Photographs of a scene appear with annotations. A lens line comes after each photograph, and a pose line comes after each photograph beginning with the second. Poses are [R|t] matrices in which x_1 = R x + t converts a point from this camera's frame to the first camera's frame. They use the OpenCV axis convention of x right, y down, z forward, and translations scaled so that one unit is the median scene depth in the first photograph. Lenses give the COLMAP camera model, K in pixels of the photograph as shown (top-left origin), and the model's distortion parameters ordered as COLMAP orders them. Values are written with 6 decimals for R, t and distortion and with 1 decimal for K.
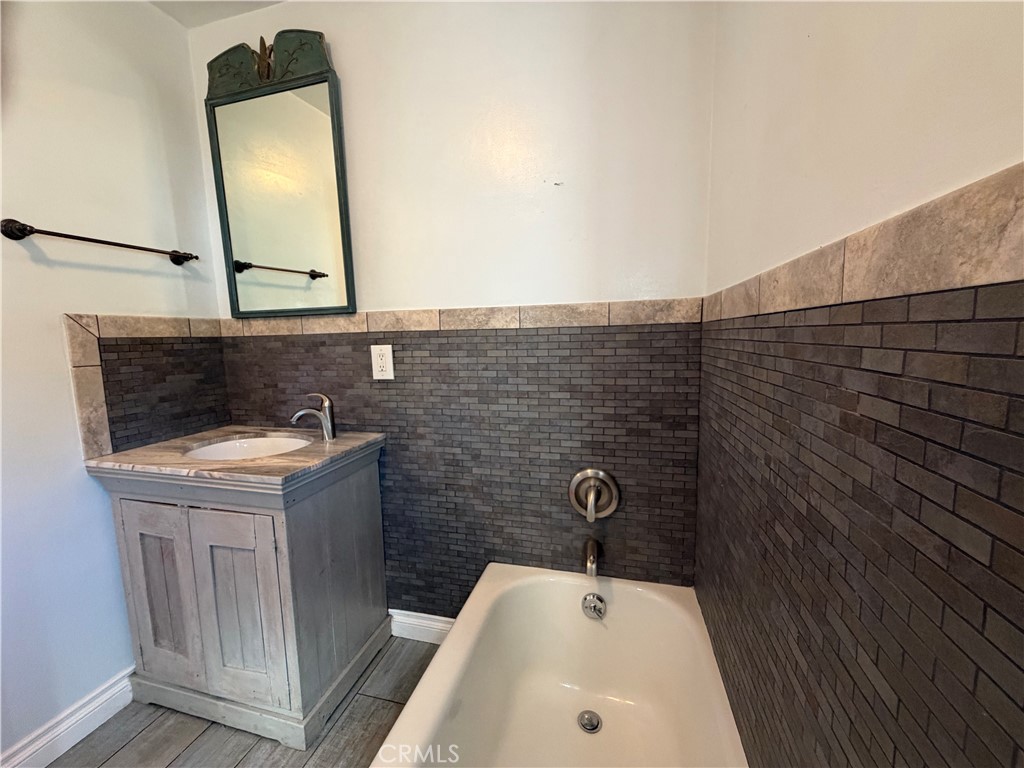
lens RADIAL K [[408.7, 0, 508.6], [0, 408.7, 382.2], [0, 0, 1]] dist [0.000287, -0.000117]
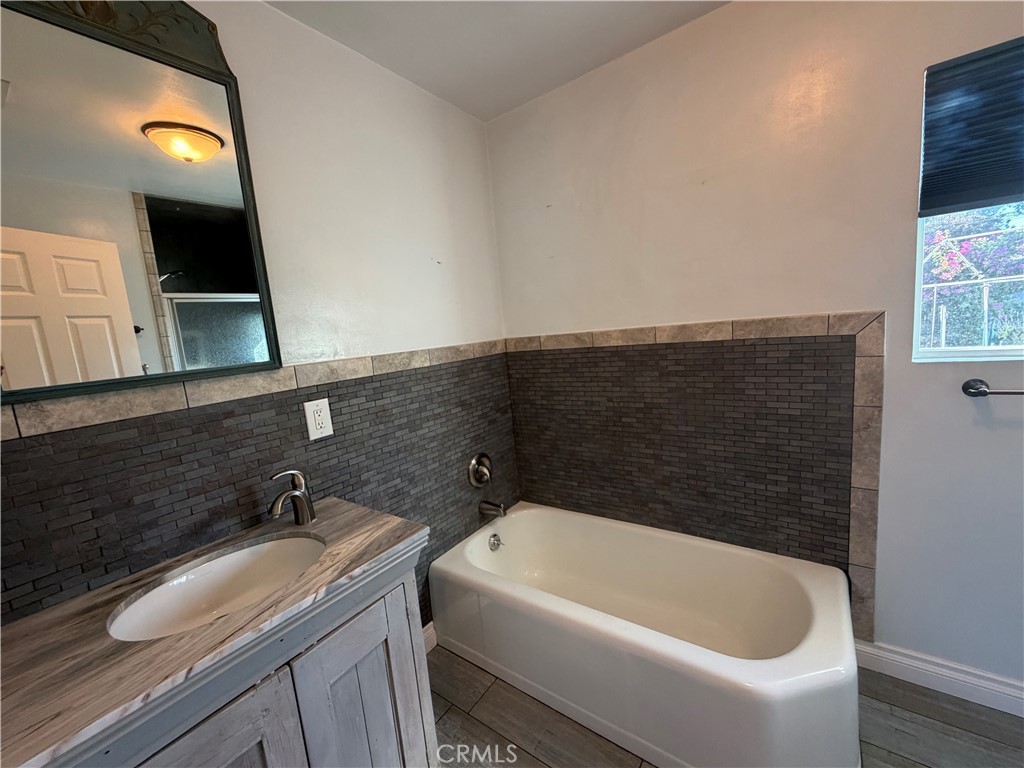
lens RADIAL K [[408.7, 0, 508.6], [0, 408.7, 382.2], [0, 0, 1]] dist [0.000287, -0.000117]
pose [[0.360478, -0.131442, 0.923460, -1.030397], [0.192326, 0.979222, 0.064304, -0.110754], [-0.912725, 0.154426, 0.378267, 0.276266]]
